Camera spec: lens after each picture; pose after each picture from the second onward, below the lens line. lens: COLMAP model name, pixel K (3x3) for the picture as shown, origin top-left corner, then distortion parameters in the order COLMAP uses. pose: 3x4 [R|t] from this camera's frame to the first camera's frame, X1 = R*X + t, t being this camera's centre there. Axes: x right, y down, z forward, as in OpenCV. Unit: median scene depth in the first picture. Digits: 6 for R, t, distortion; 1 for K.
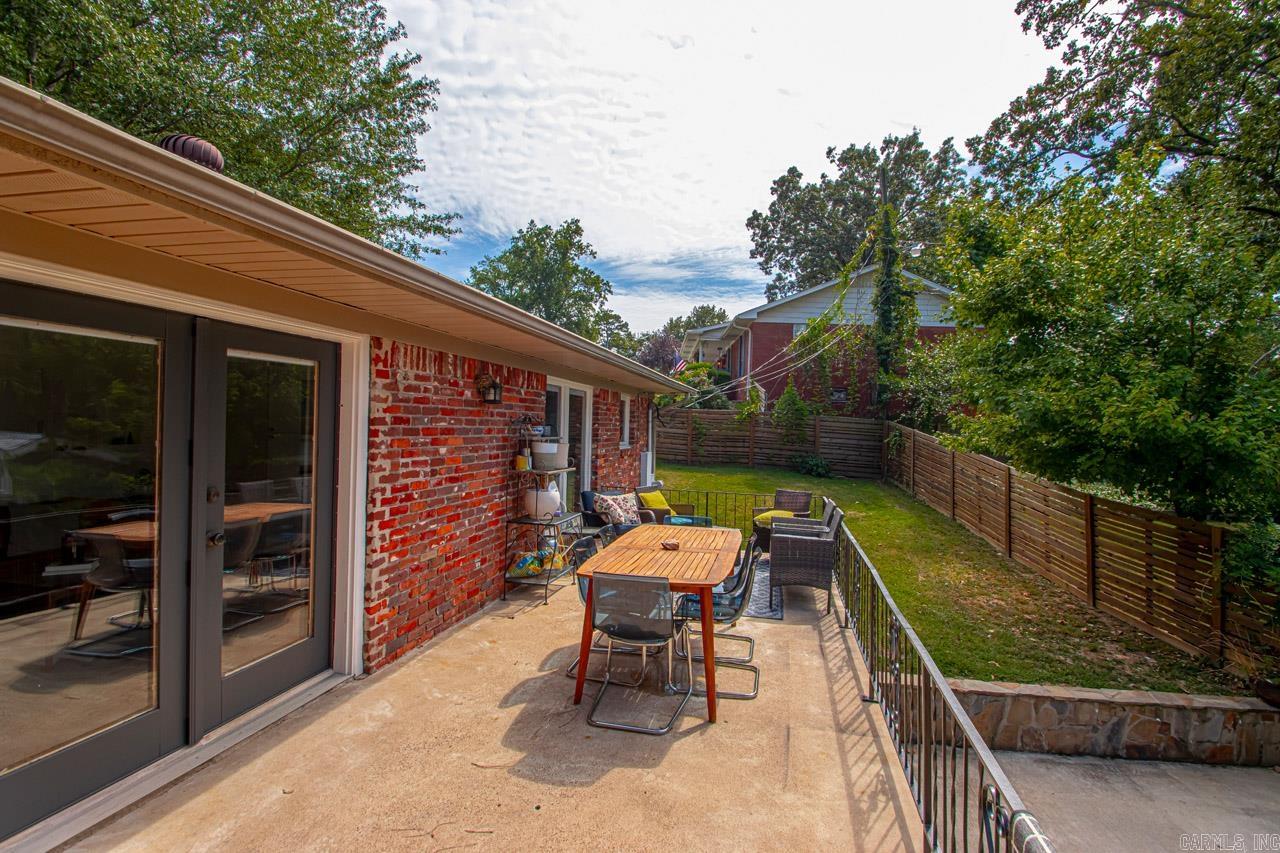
lens RADIAL K [[596.7, 0, 651.2], [0, 596.7, 423.5], [0, 0, 1]] dist [0.010870, -0.016234]
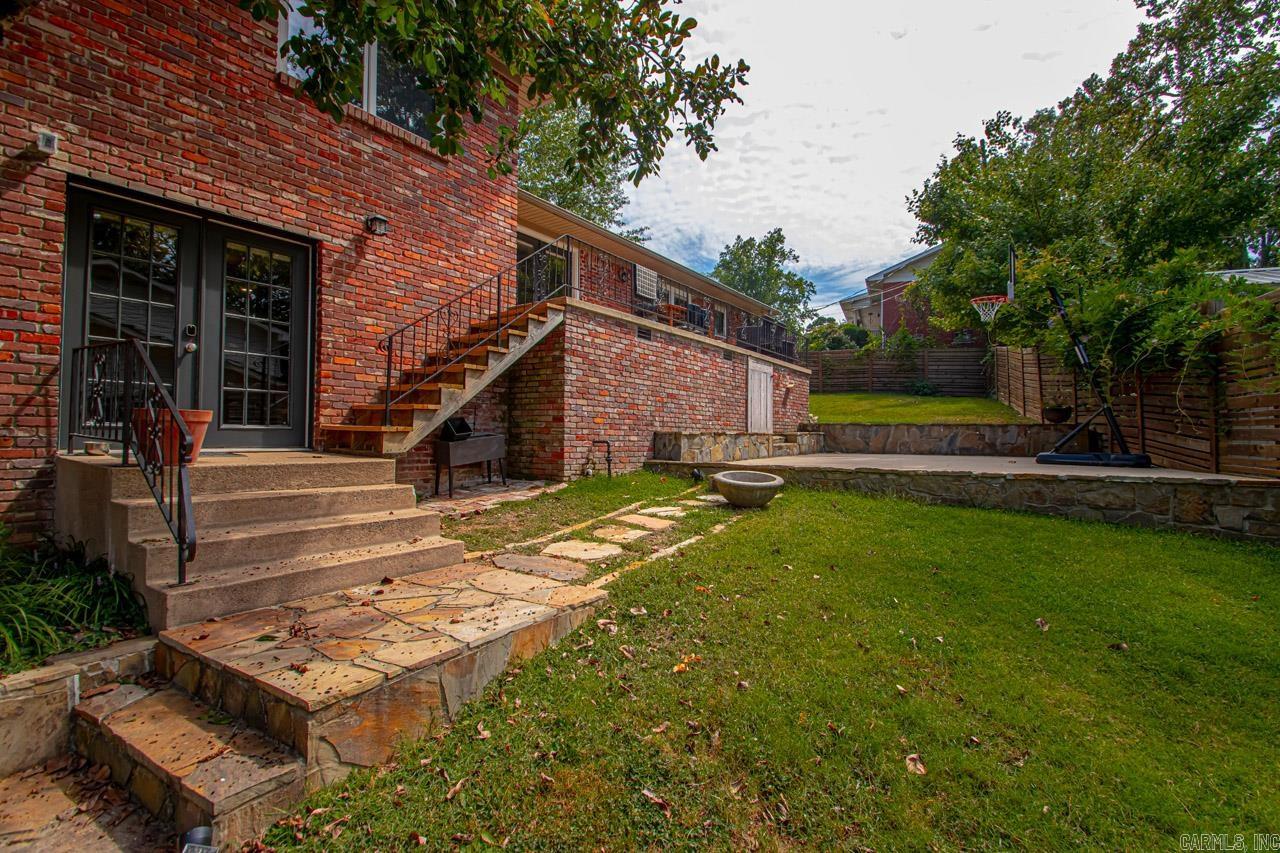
lens RADIAL K [[596.7, 0, 647.1], [0, 596.7, 424.4], [0, 0, 1]] dist [0.010870, -0.016234]
pose [[0.925450, -0.024348, -0.378086, 0.473525], [0.013503, 0.999419, -0.031308, 0.399306], [0.378629, 0.023869, 0.925241, -0.813659]]
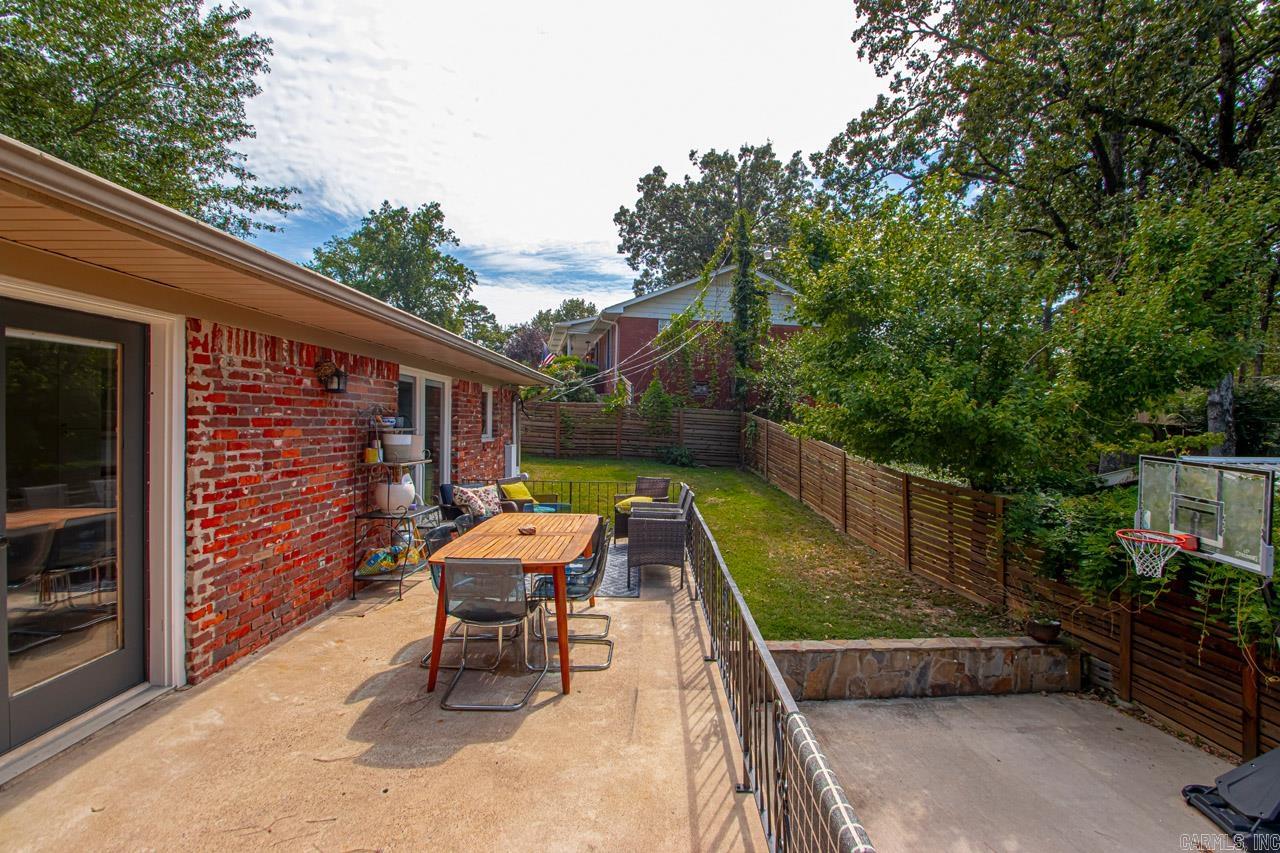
lens RADIAL K [[596.7, 0, 653.6], [0, 596.7, 426.2], [0, 0, 1]] dist [0.010870, -0.016234]
pose [[0.976335, -0.013047, 0.215868, 0.012645], [0.010043, 0.999837, 0.015004, 0.006069], [-0.216028, -0.012481, 0.976307, -0.020852]]
